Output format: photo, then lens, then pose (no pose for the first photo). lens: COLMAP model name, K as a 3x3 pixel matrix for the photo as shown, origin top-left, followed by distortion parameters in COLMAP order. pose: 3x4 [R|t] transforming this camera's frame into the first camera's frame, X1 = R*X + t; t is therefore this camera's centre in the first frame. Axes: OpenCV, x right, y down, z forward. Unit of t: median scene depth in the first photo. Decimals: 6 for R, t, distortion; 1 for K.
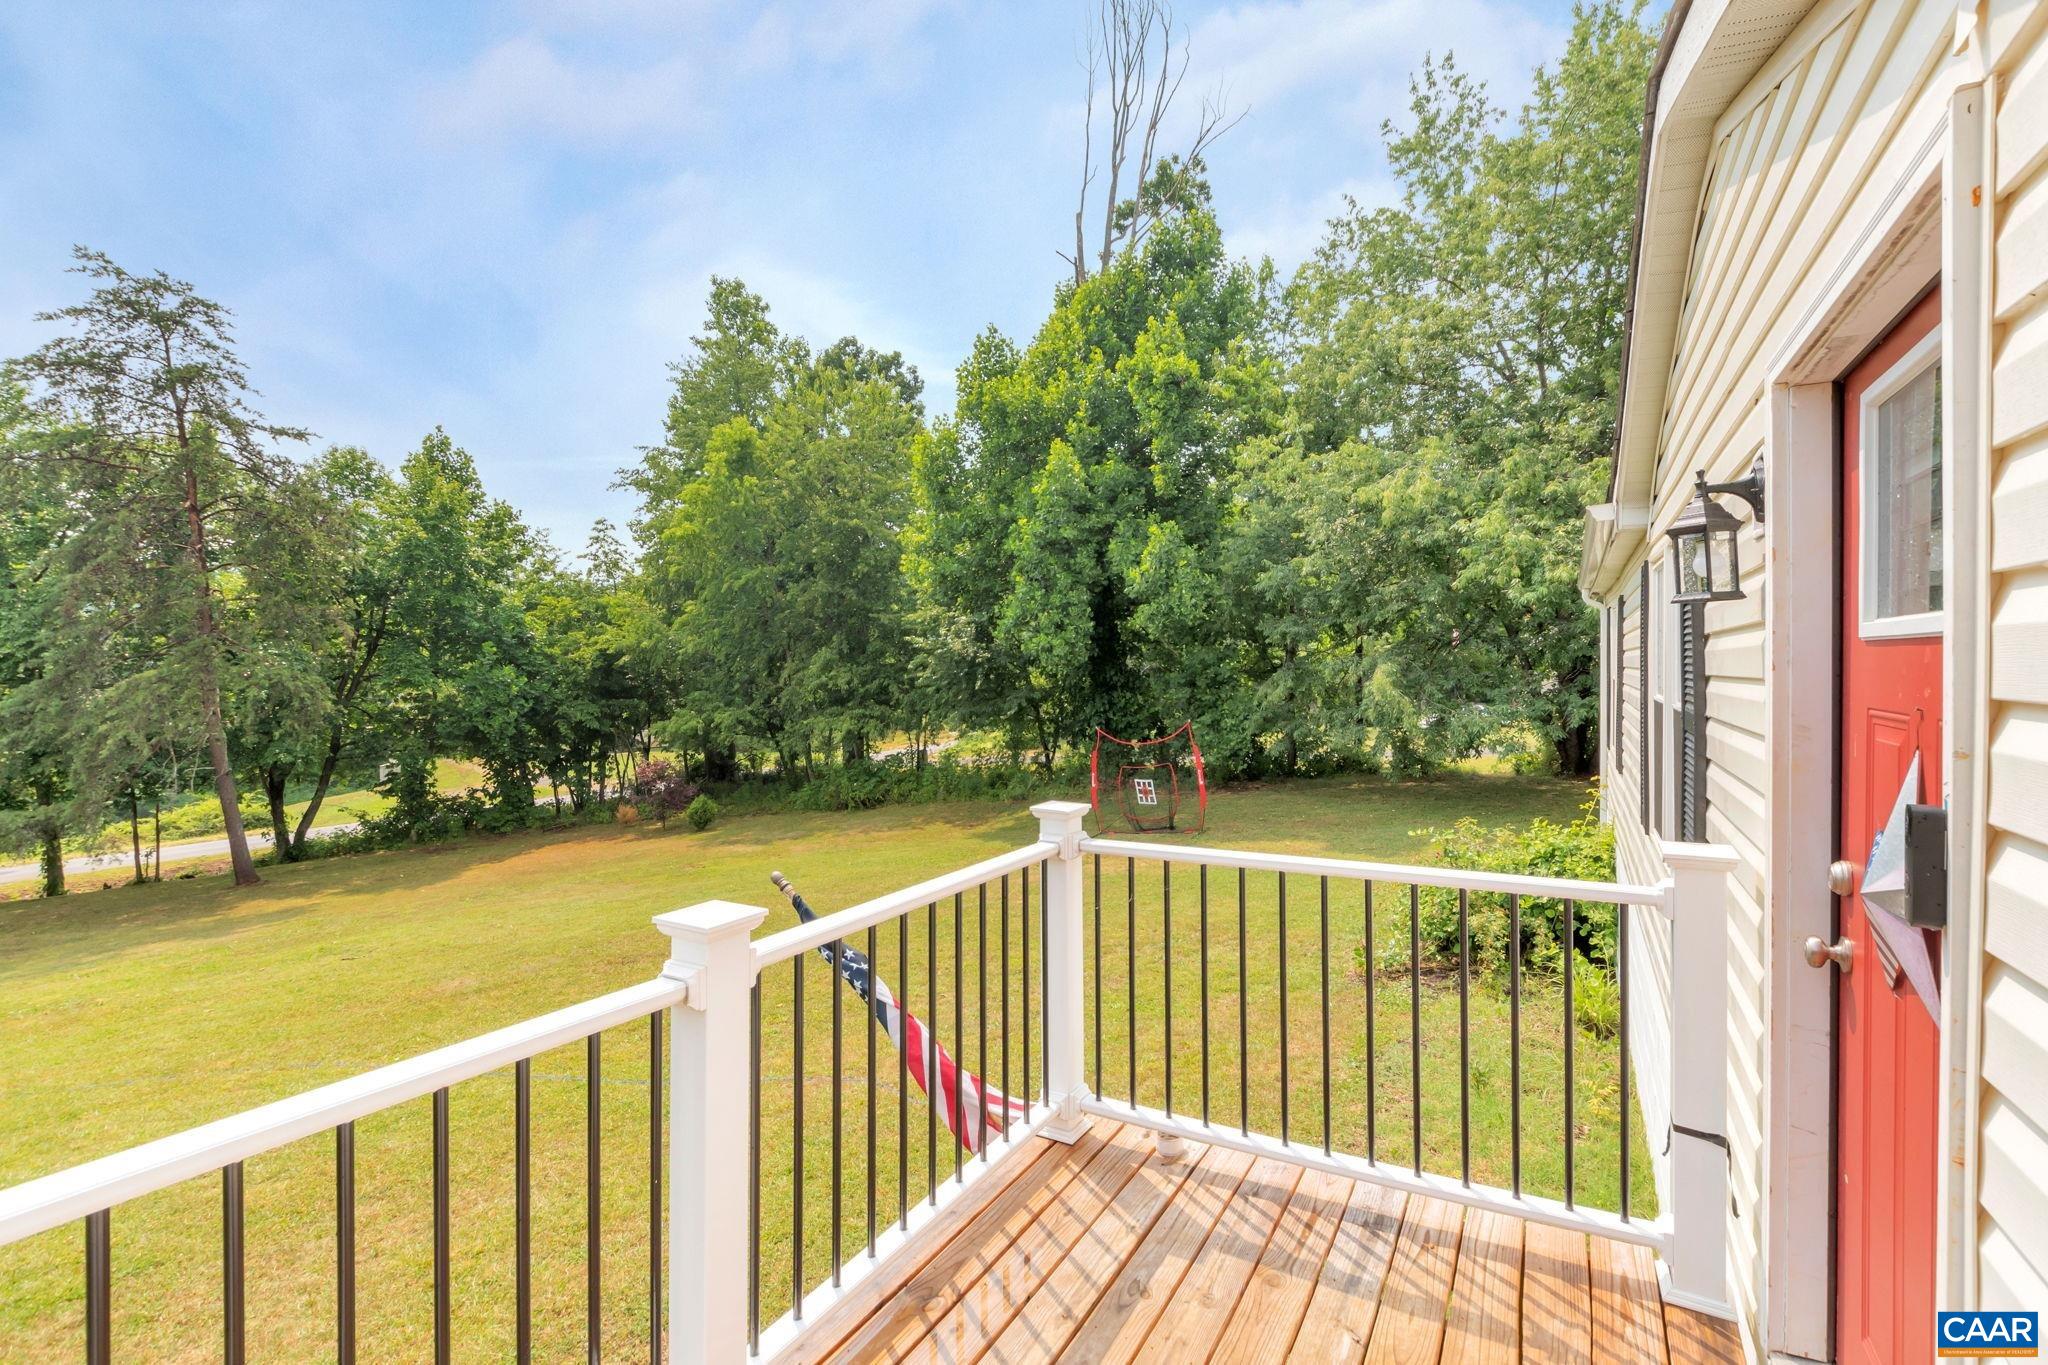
lens RADIAL K [[976.7, 0, 1039.8], [0, 976.7, 671.5], [0, 0, 1]] dist [0.009000, -0.000789]
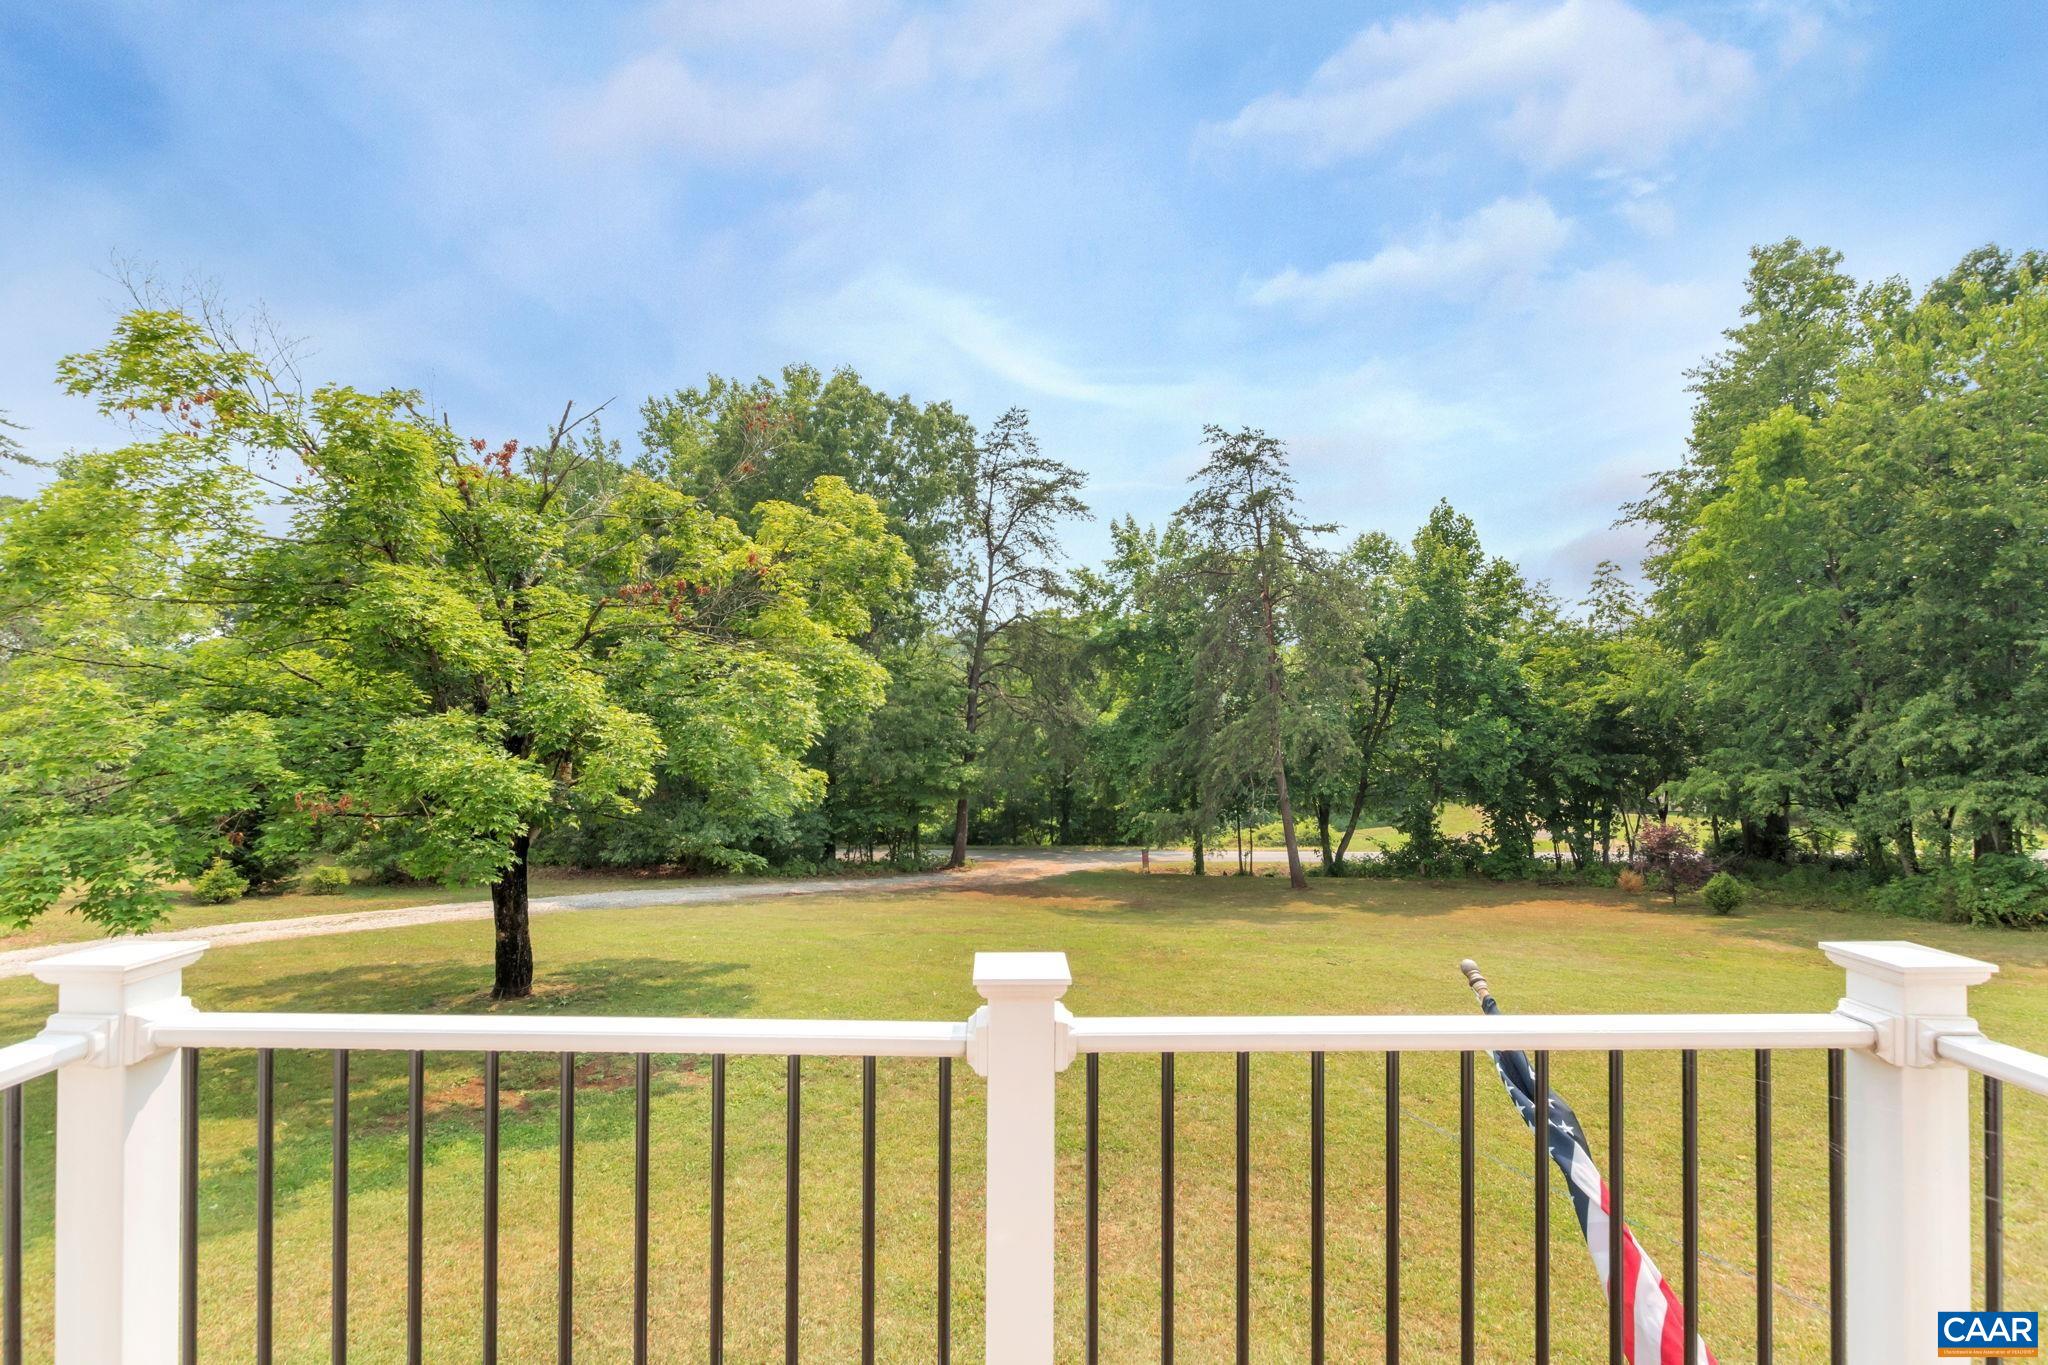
lens RADIAL K [[920.0, 0, 1020.4], [0, 920.0, 713.9], [0, 0, 1]] dist [0.011474, -0.002629]
pose [[0.488881, -0.003274, -0.872344, 0.053159], [-0.010845, 0.999893, -0.009830, 0.005742], [0.872283, 0.014266, 0.488794, 0.090273]]
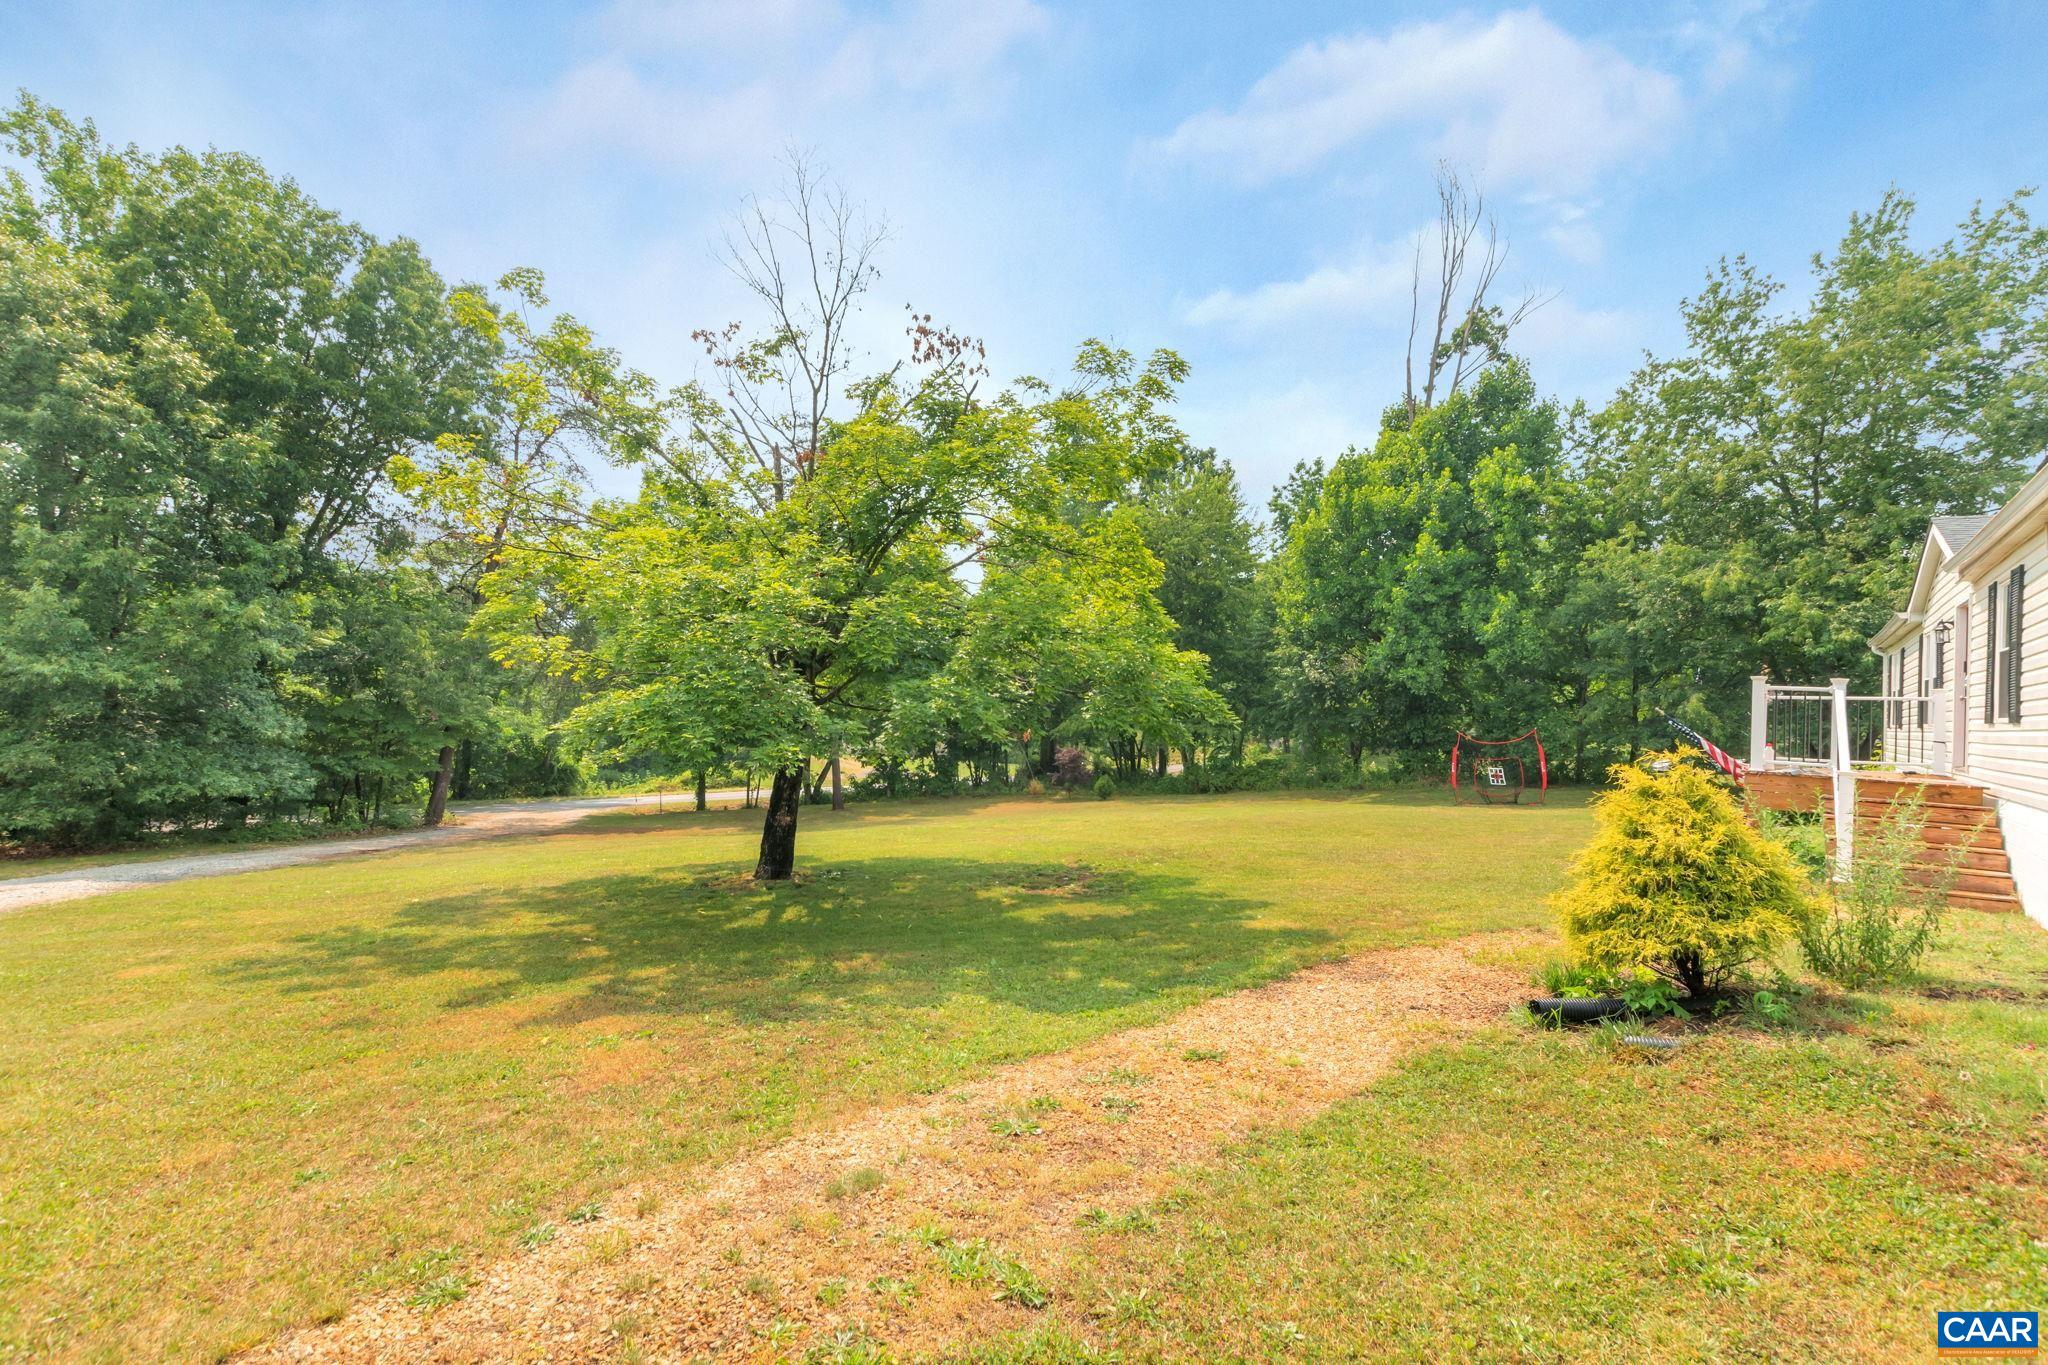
lens RADIAL K [[920.0, 0, 1012.8], [0, 920.0, 684.6], [0, 0, 1]] dist [0.011474, -0.002629]
pose [[0.978963, 0.039979, -0.200081, -0.195833], [-0.045456, 0.998705, -0.022855, 0.029767], [0.198908, 0.031469, 0.979513, -0.297759]]
